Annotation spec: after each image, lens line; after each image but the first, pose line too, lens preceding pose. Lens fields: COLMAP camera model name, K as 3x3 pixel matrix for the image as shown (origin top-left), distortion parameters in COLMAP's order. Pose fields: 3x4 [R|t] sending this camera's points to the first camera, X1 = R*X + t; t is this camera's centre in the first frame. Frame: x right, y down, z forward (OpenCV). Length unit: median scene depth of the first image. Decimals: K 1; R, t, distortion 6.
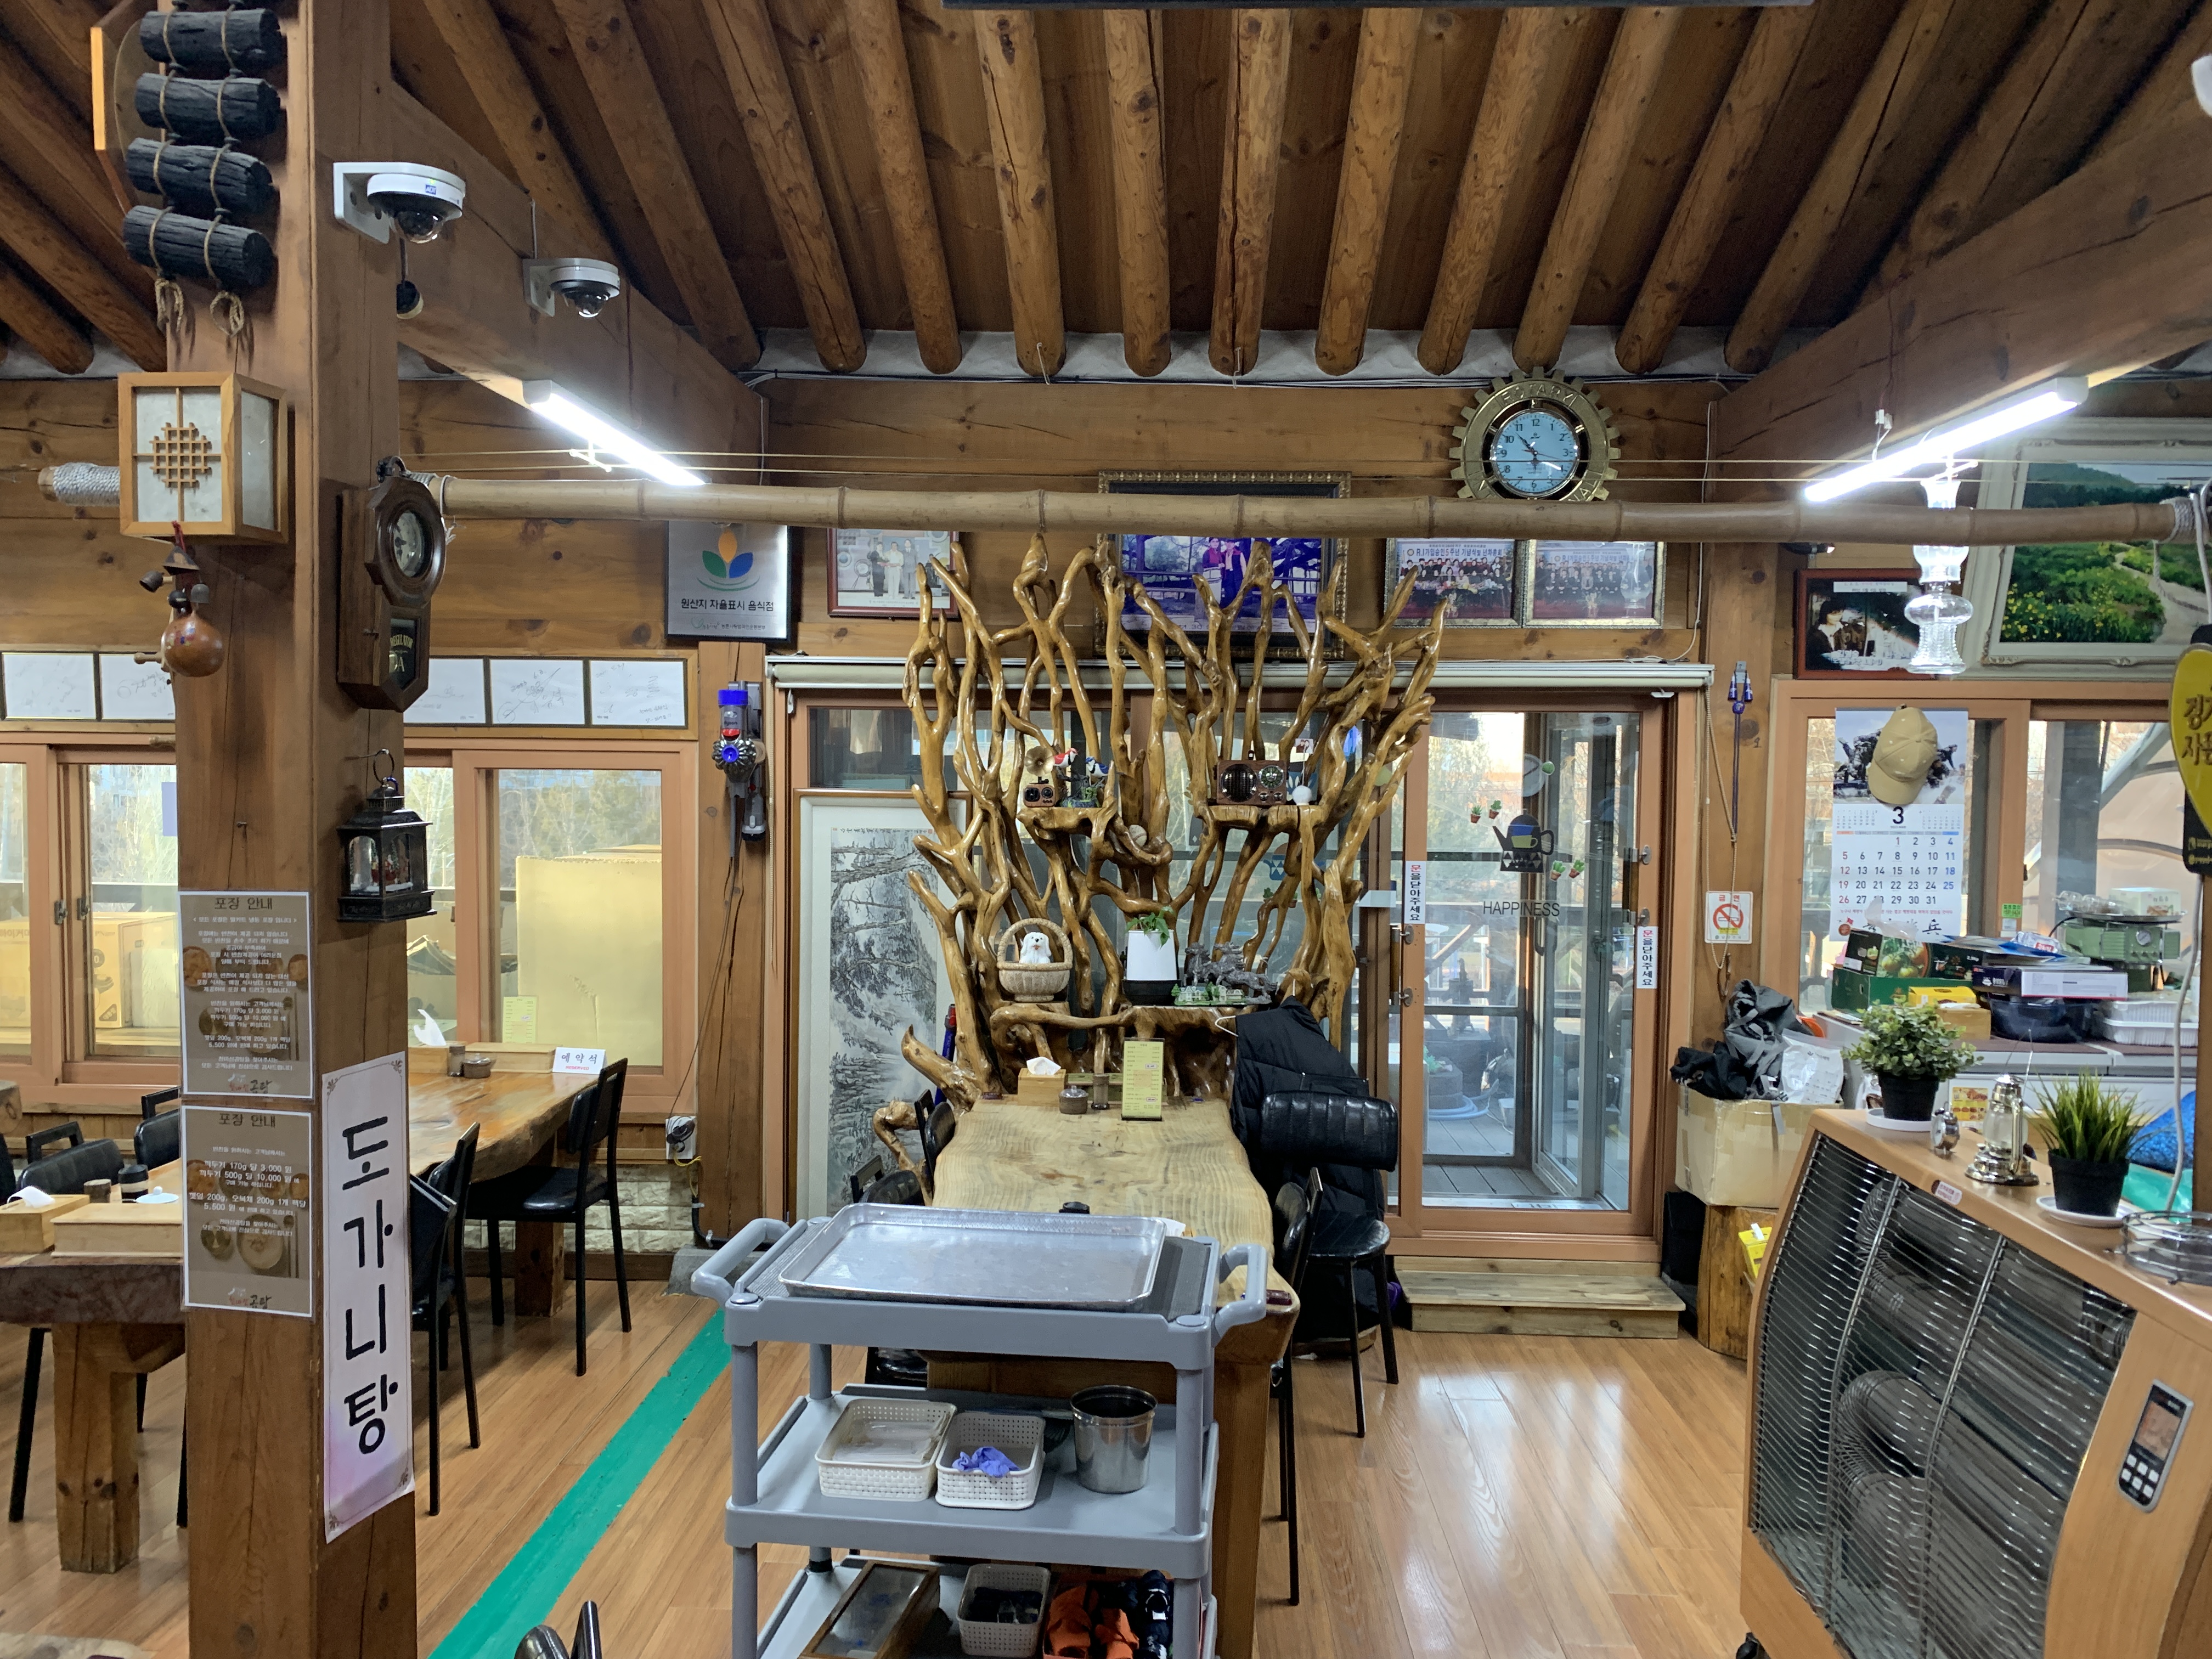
lens RADIAL K [[1694.2, 0, 1067.6], [0, 1694.2, 832.8], [0, 0, 1]] dist [0.086001, -0.124780]
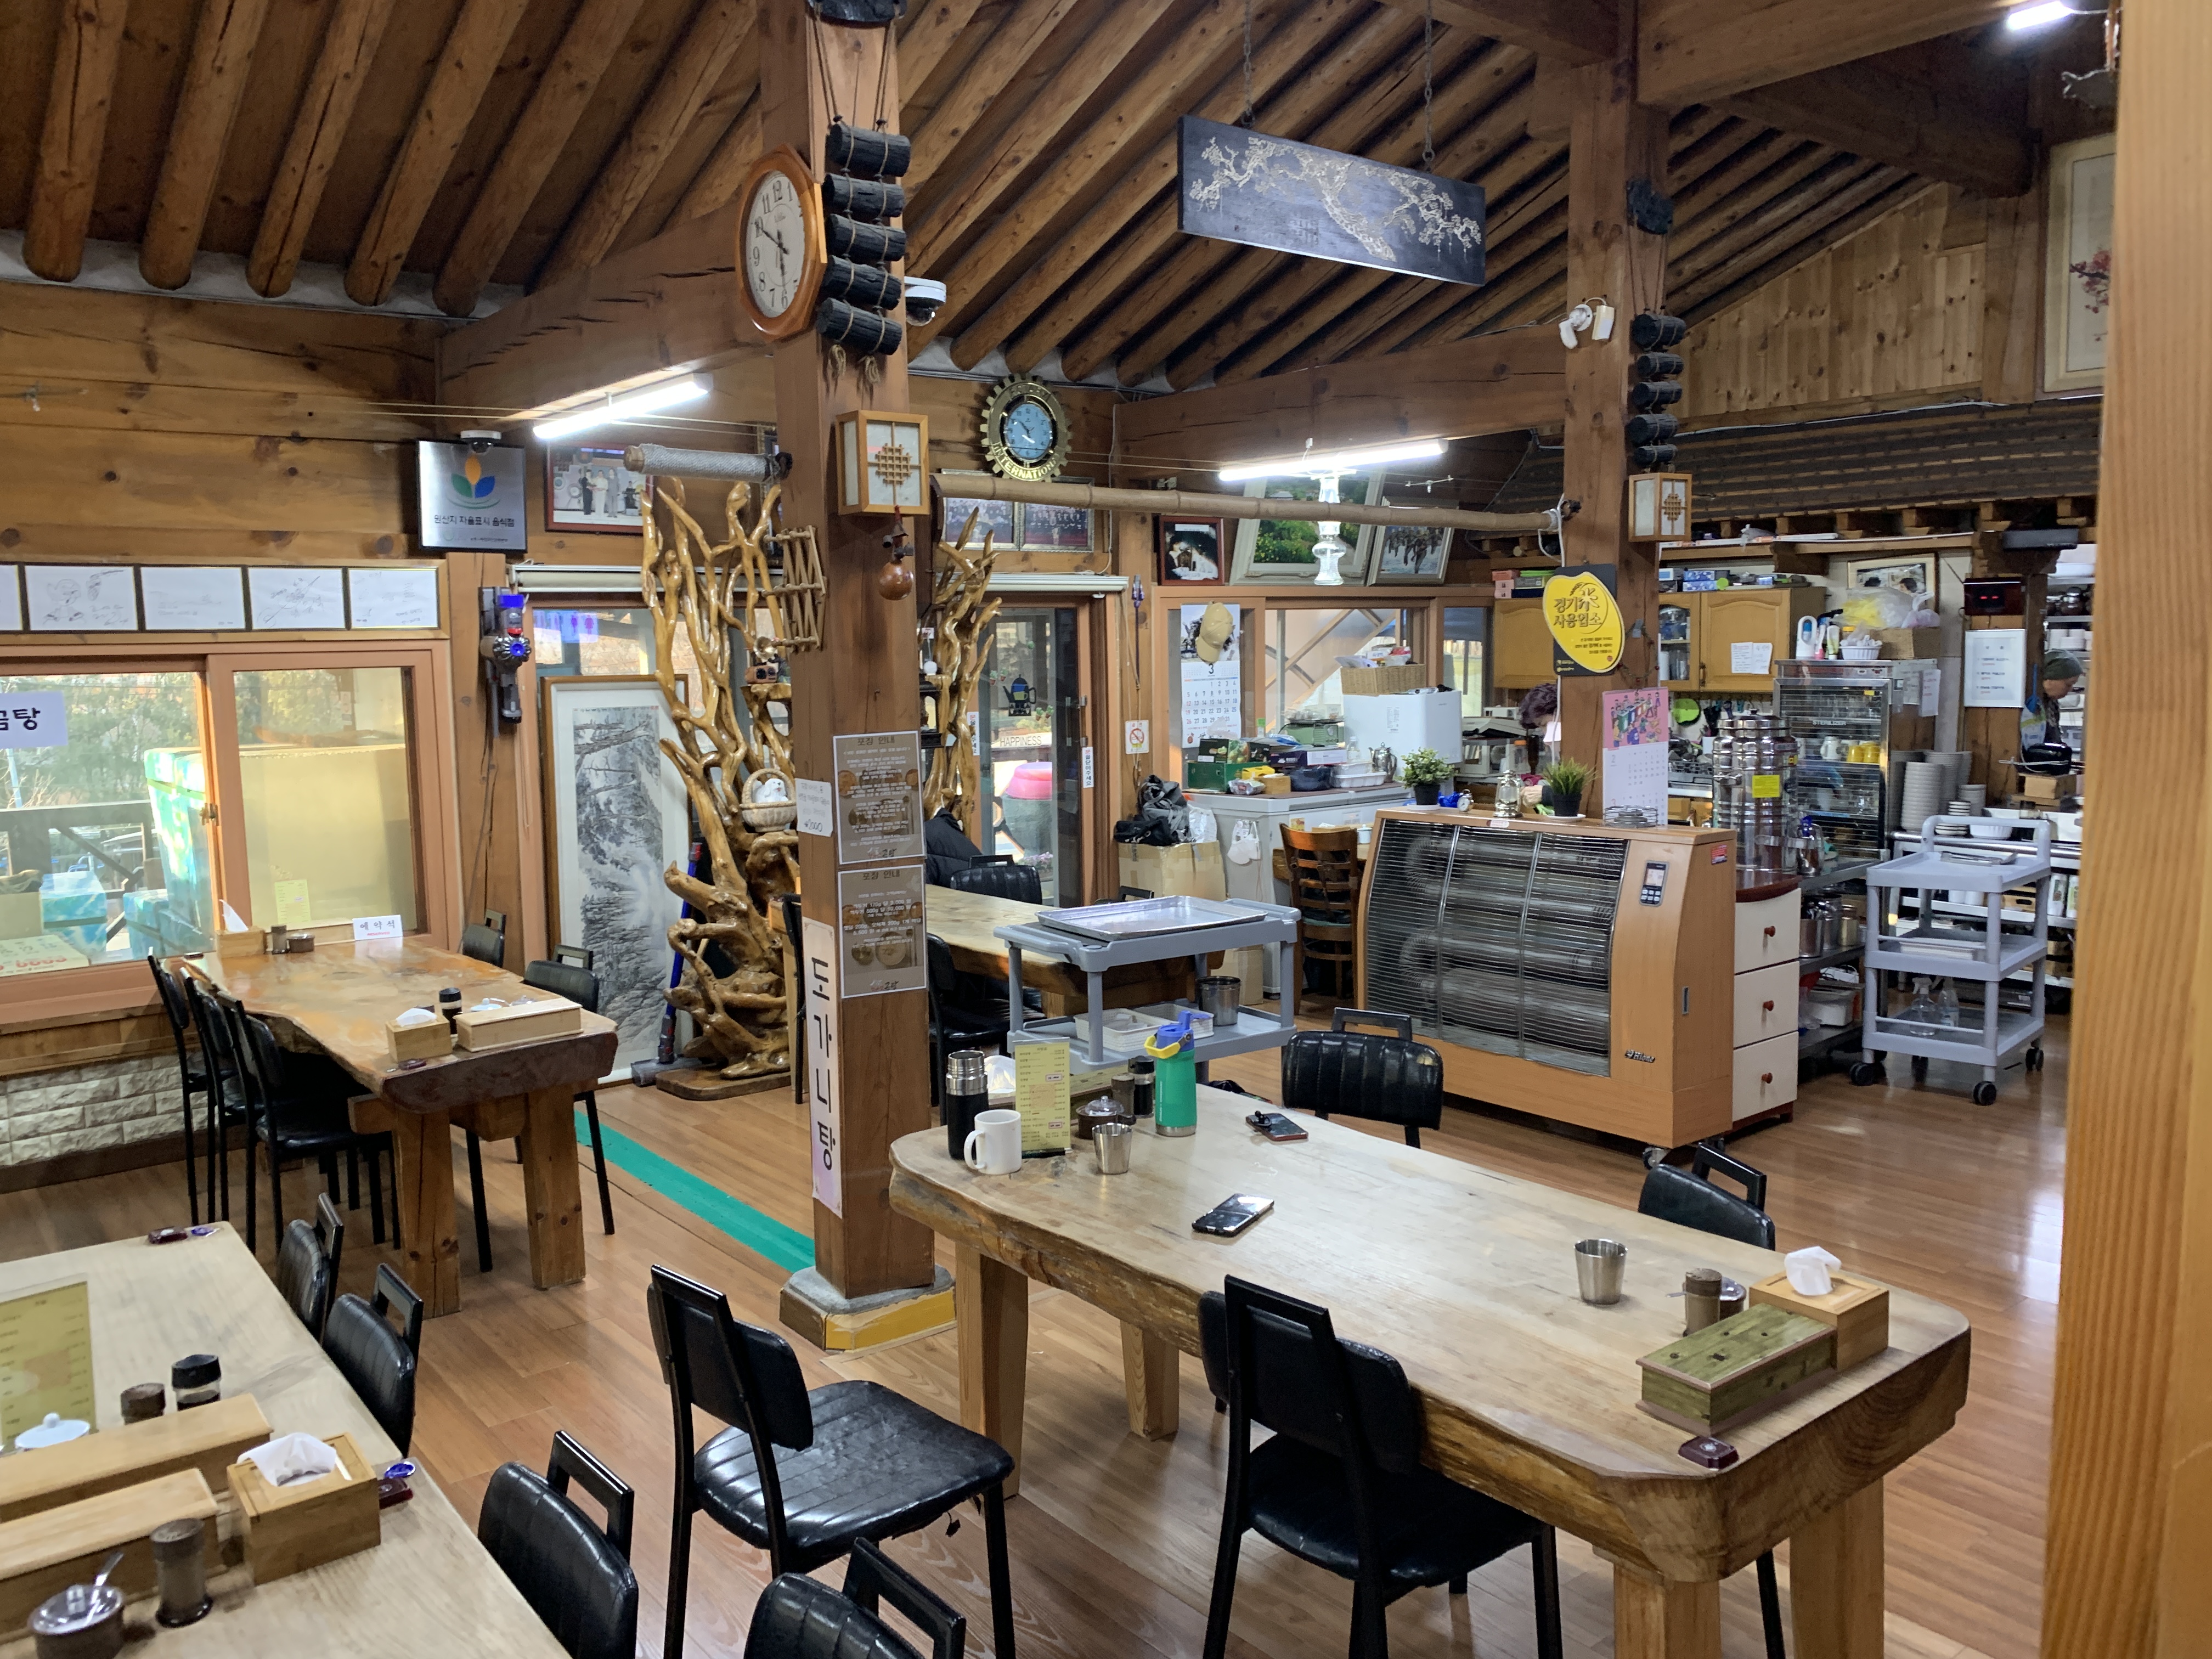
lens RADIAL K [[1709.3, 0, 1112.9], [0, 1709.3, 814.7], [0, 0, 1]] dist [0.115784, -0.296303]
pose [[0.748813, -0.091430, 0.656445, -0.675780], [0.055519, 0.995611, 0.075338, 0.000702], [-0.660452, -0.019969, 0.750603, -0.174257]]
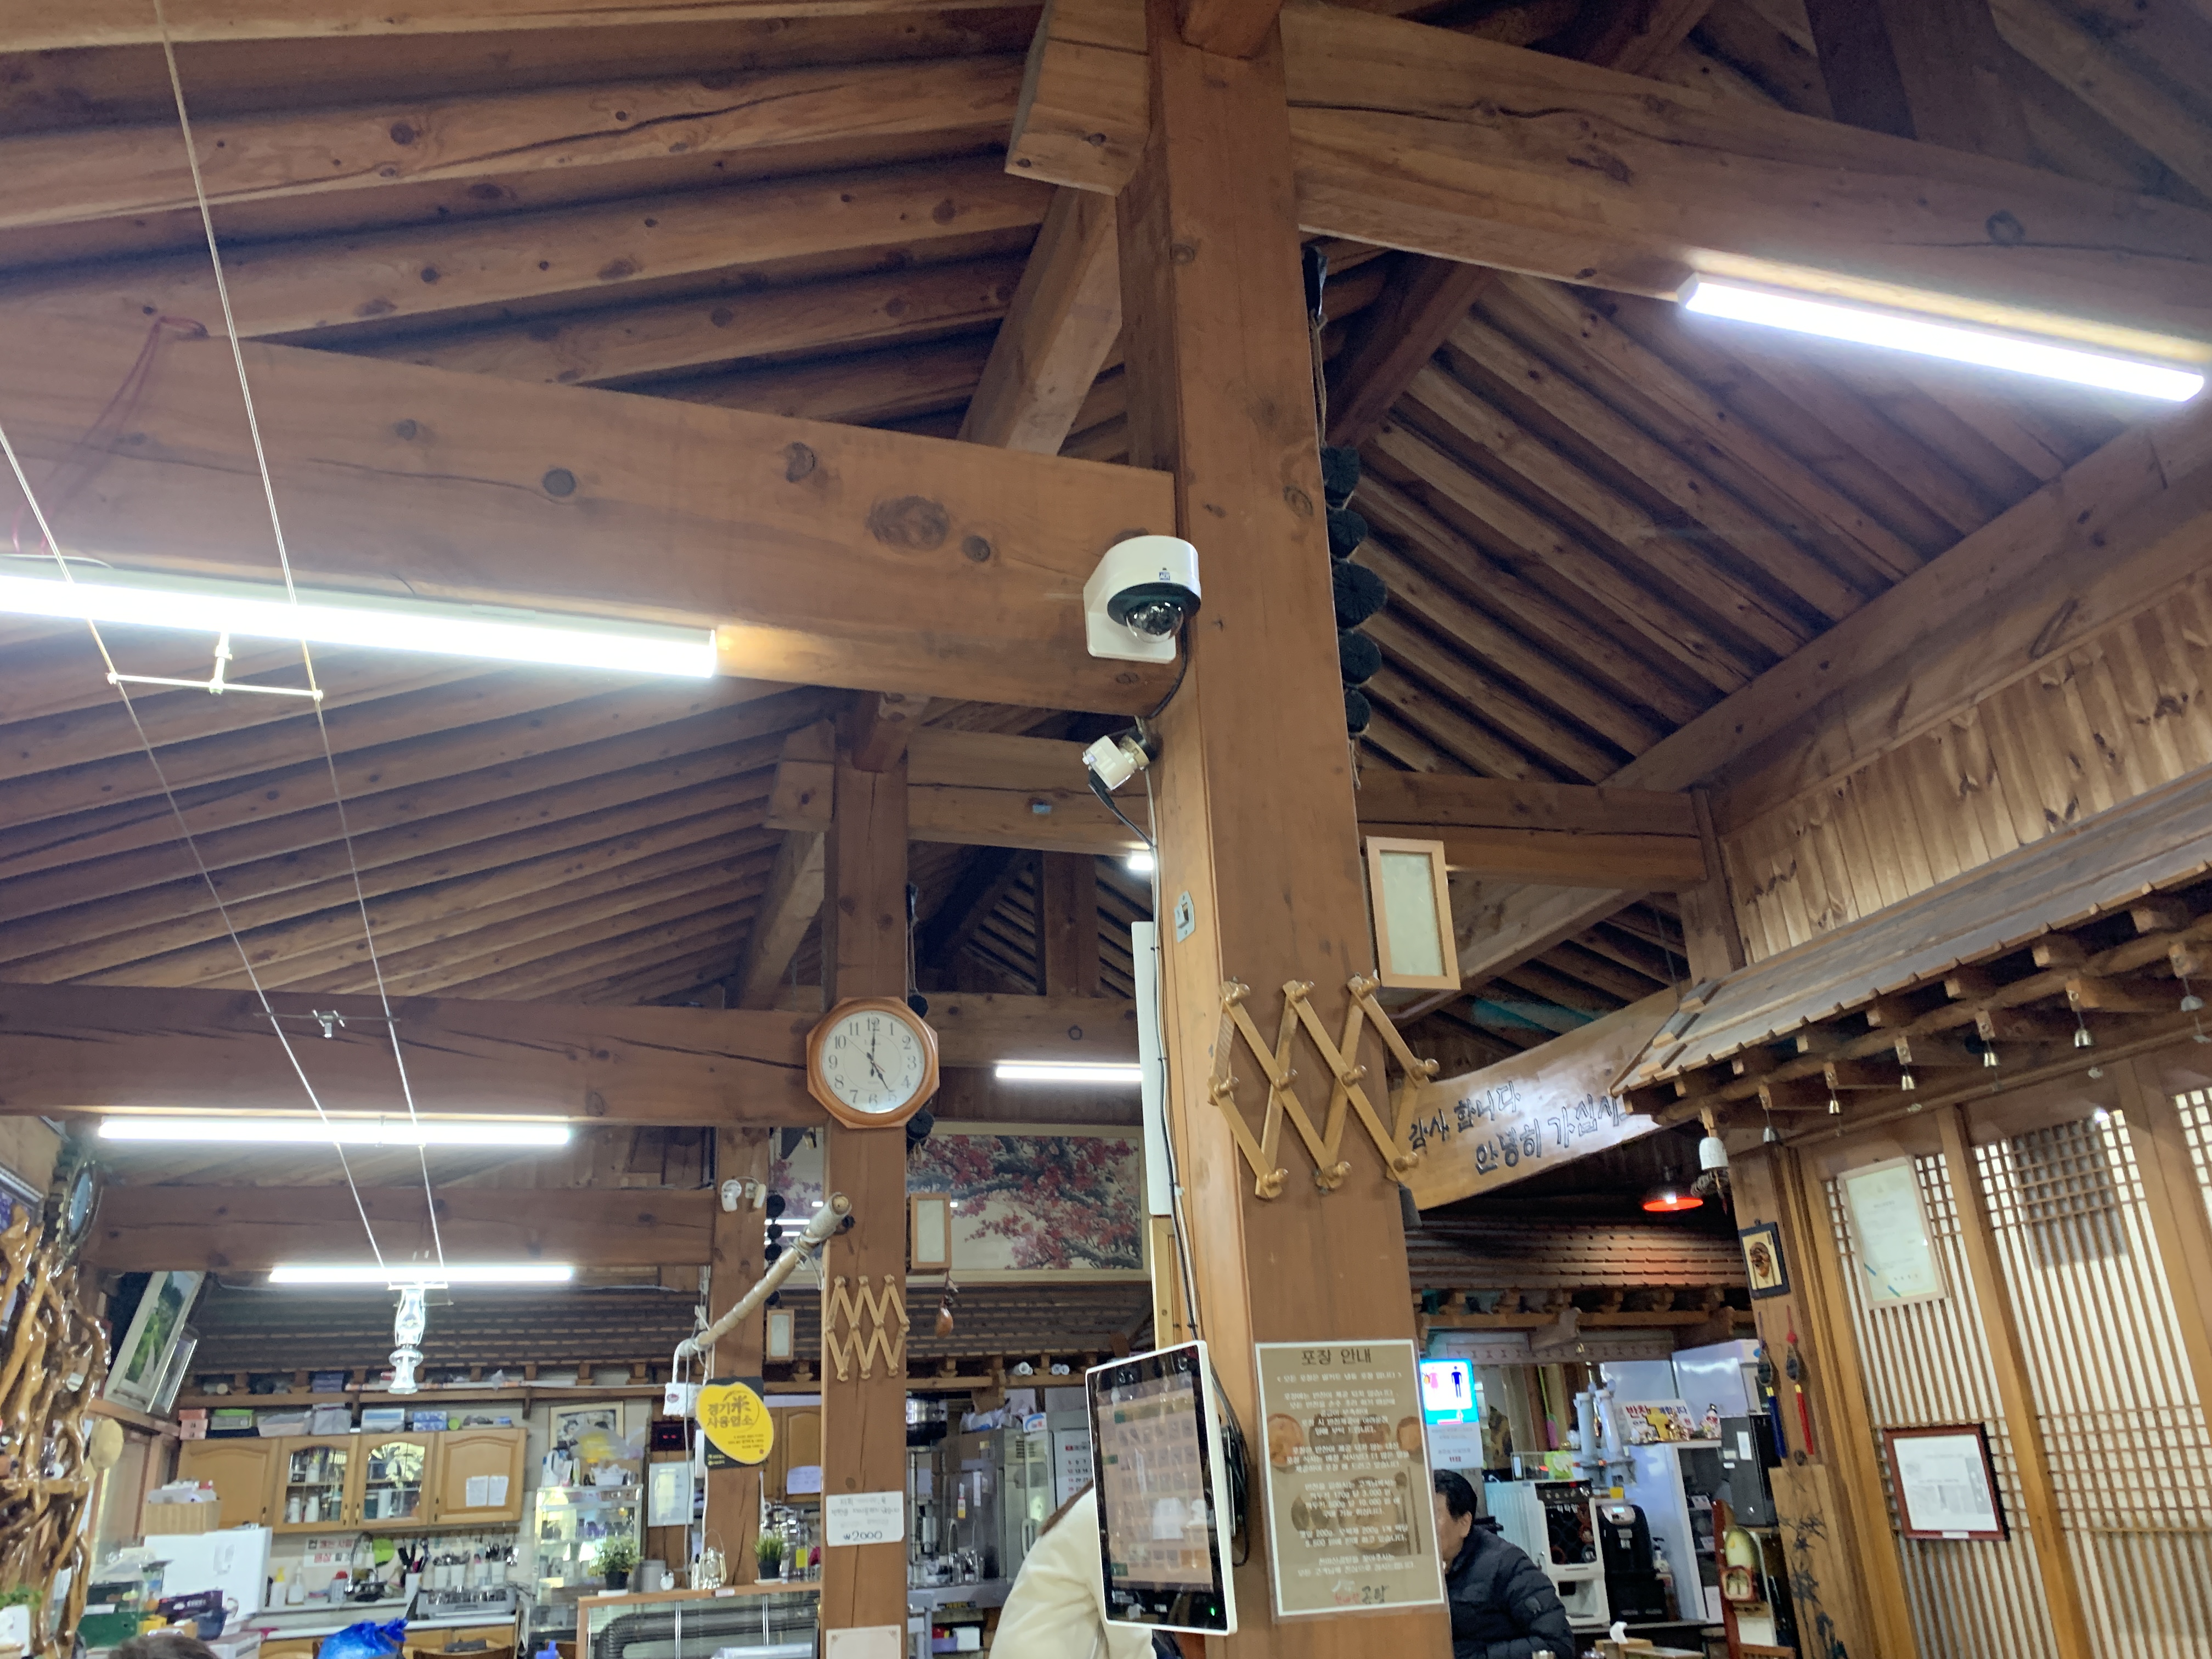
lens RADIAL K [[1685.5, 0, 1113.7], [0, 1685.5, 863.4], [0, 0, 1]] dist [0.041242, -0.051442]
pose [[-0.365396, 0.331133, 0.869964, -1.200599], [0.087529, 0.942670, -0.322044, 0.020384], [-0.926728, -0.041526, -0.373431, 0.732994]]
